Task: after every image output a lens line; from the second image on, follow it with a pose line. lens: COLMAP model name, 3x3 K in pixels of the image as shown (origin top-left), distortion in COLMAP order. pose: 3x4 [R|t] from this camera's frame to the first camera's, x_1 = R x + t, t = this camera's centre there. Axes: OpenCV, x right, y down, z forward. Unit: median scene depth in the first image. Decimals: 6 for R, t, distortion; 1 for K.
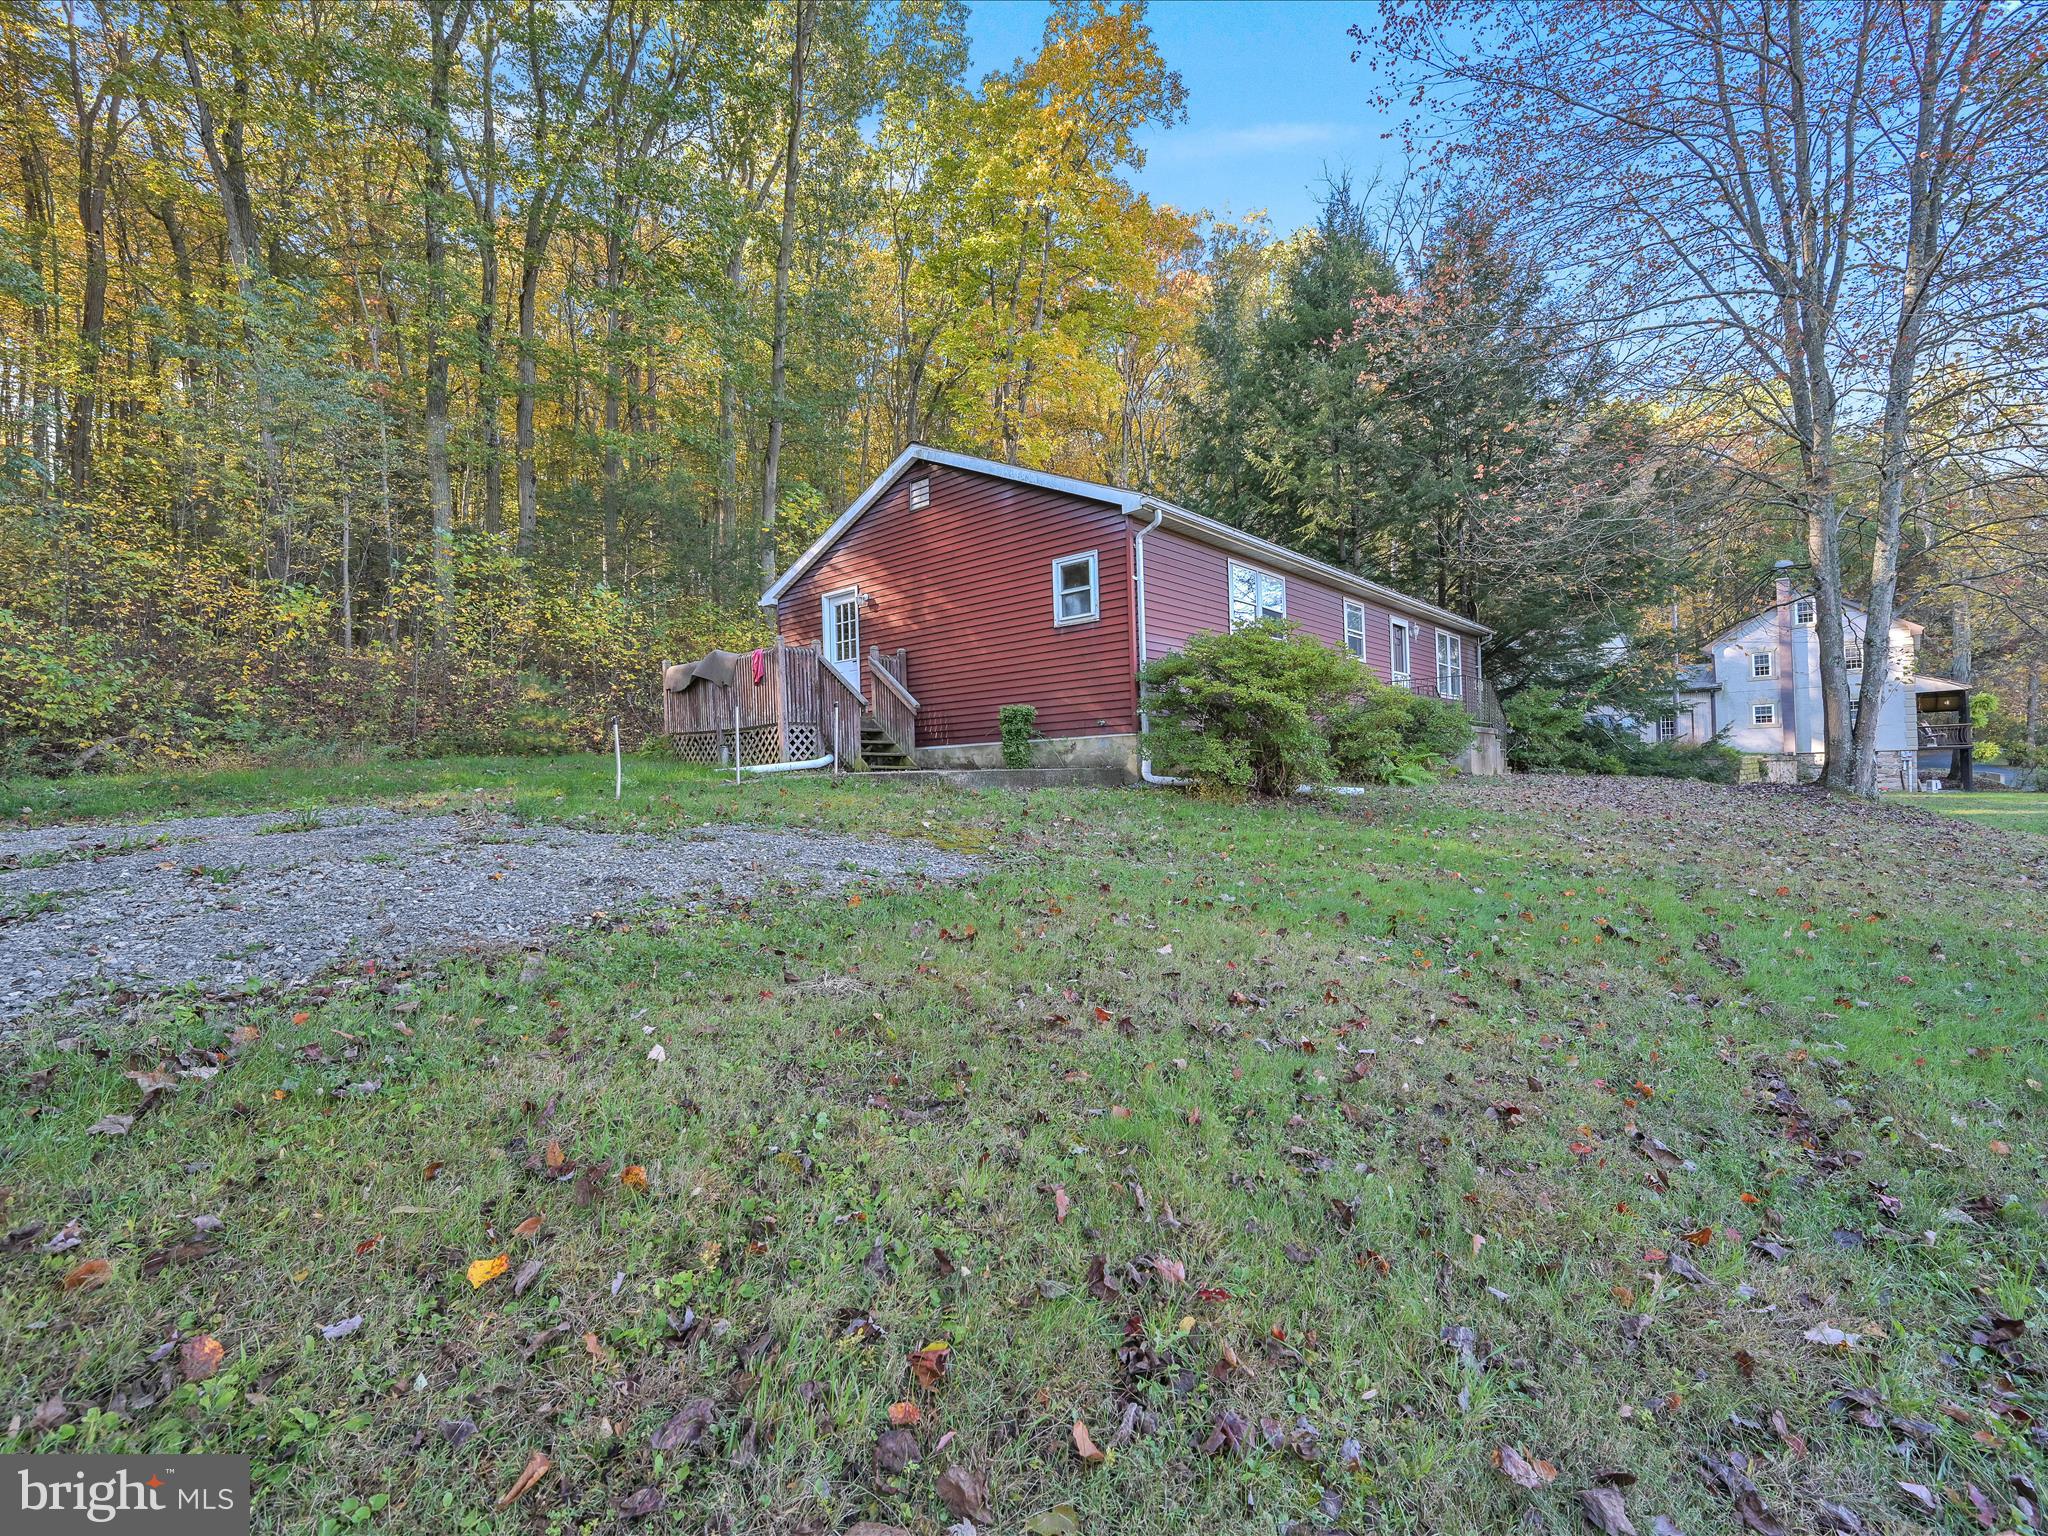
lens RADIAL K [[911.3, 0, 1081.7], [0, 911.3, 735.5], [0, 0, 1]] dist [-0.001118, 0.000010]
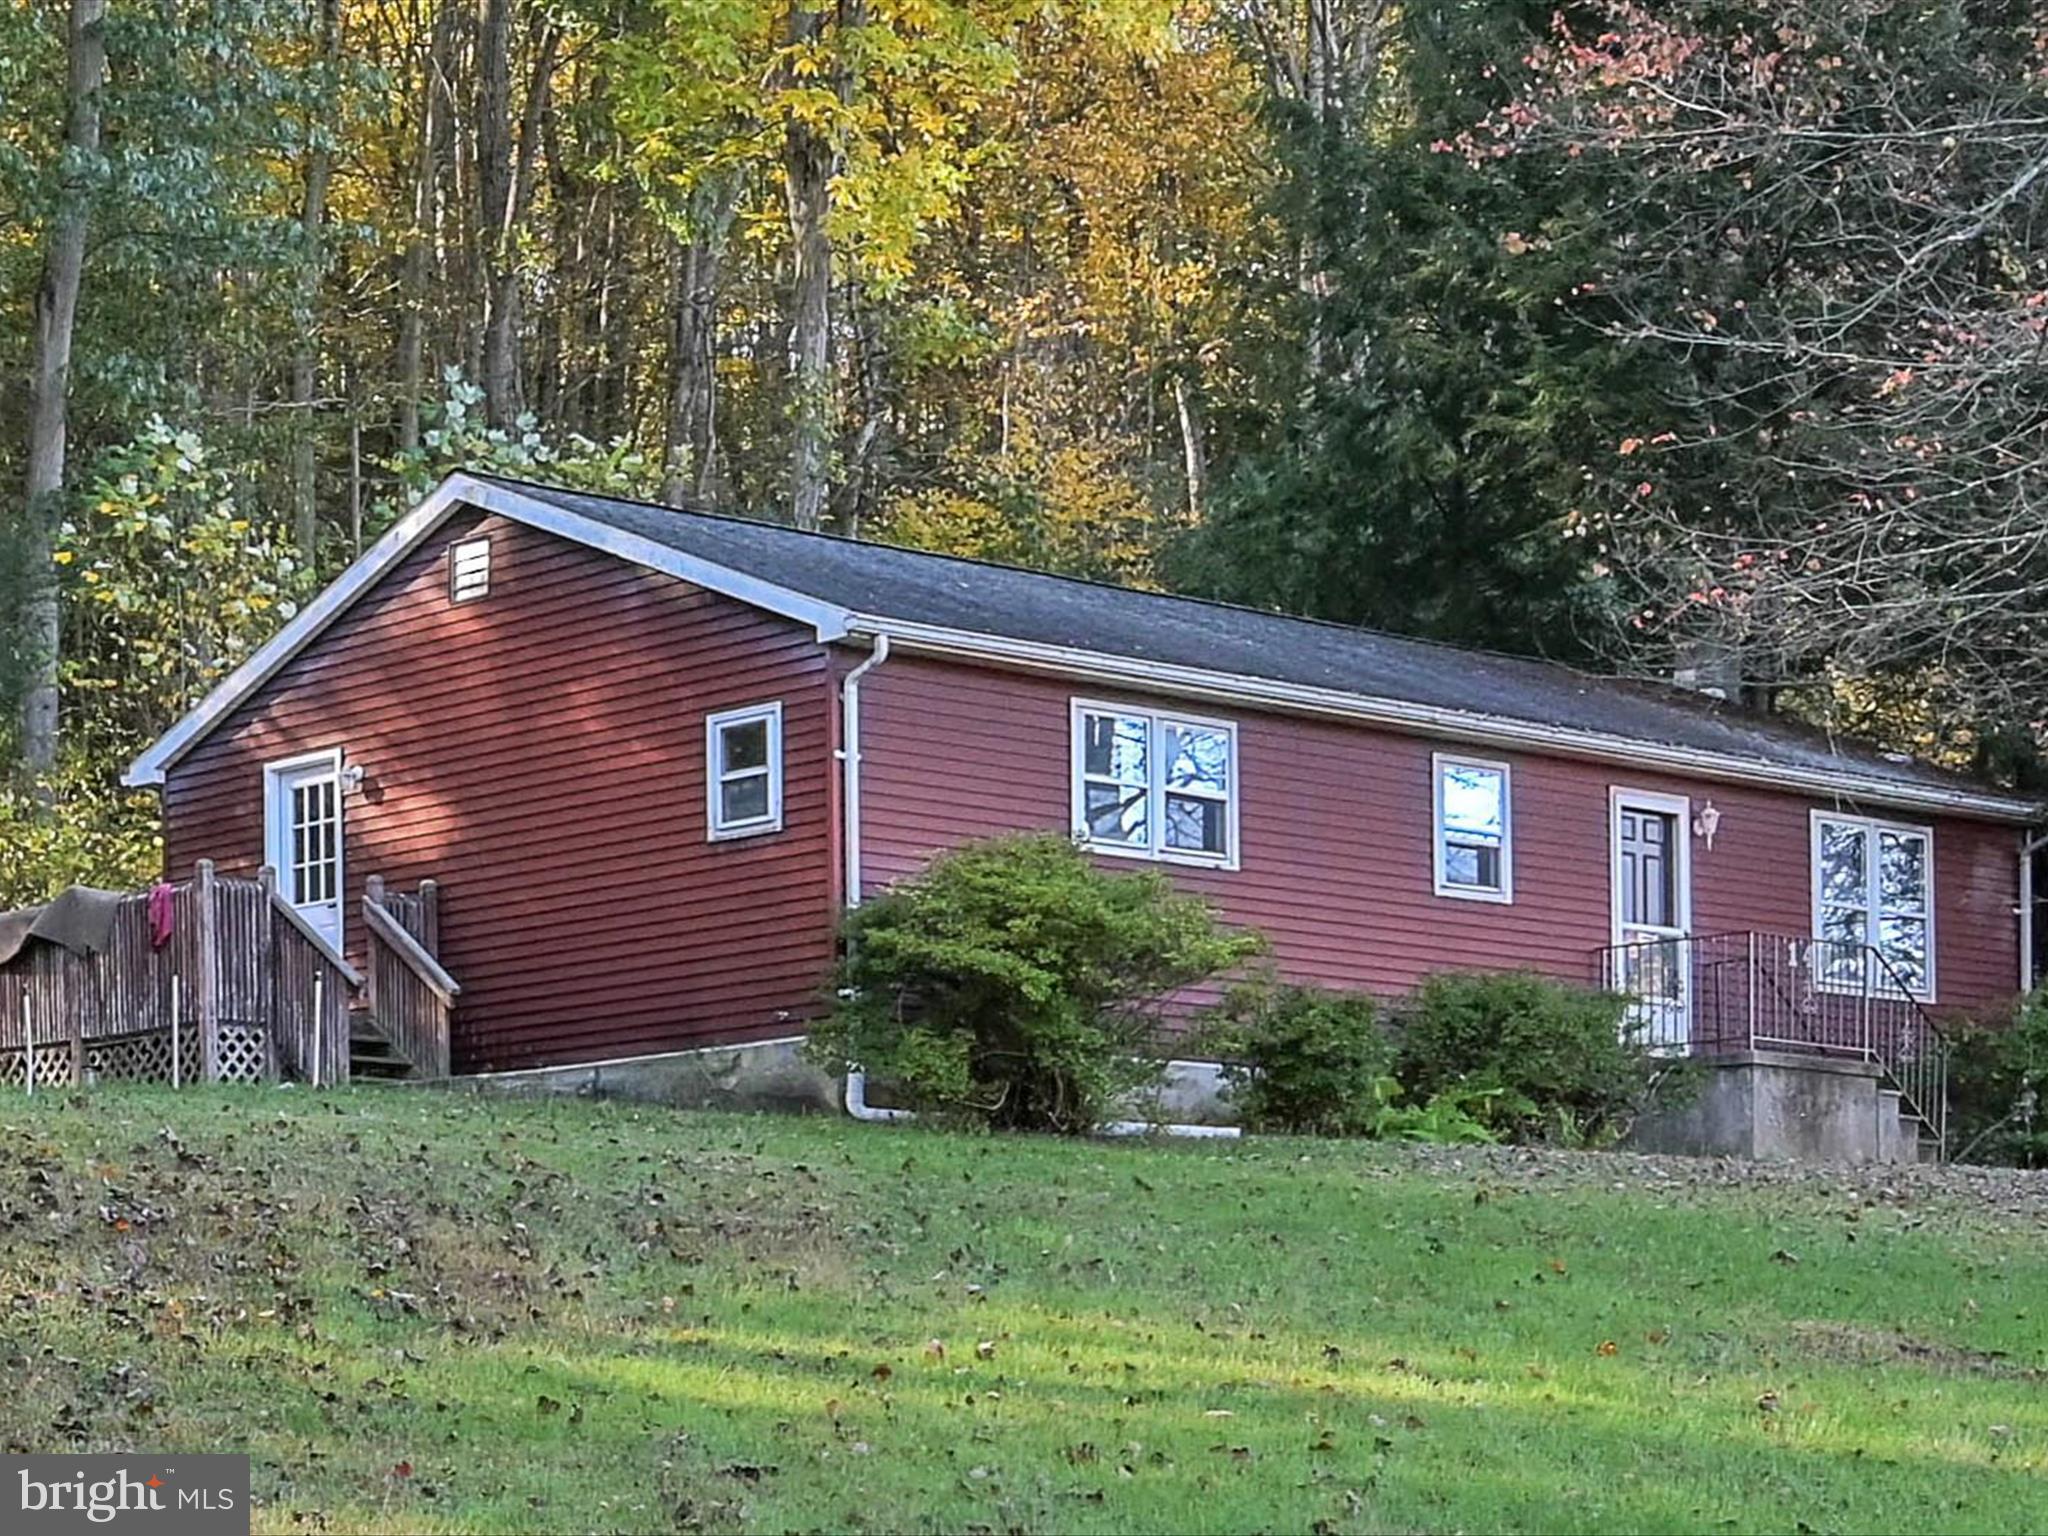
lens RADIAL K [[5069.4, 0, 1024.0], [0, 5069.4, 768.0], [0, 0, 1]] dist [0.004497, 0.331659]
pose [[0.996440, -0.006522, -0.084055, 0.403459], [-0.002440, 0.994355, -0.106076, 0.153478], [0.084272, 0.105903, 0.990799, -1.932503]]
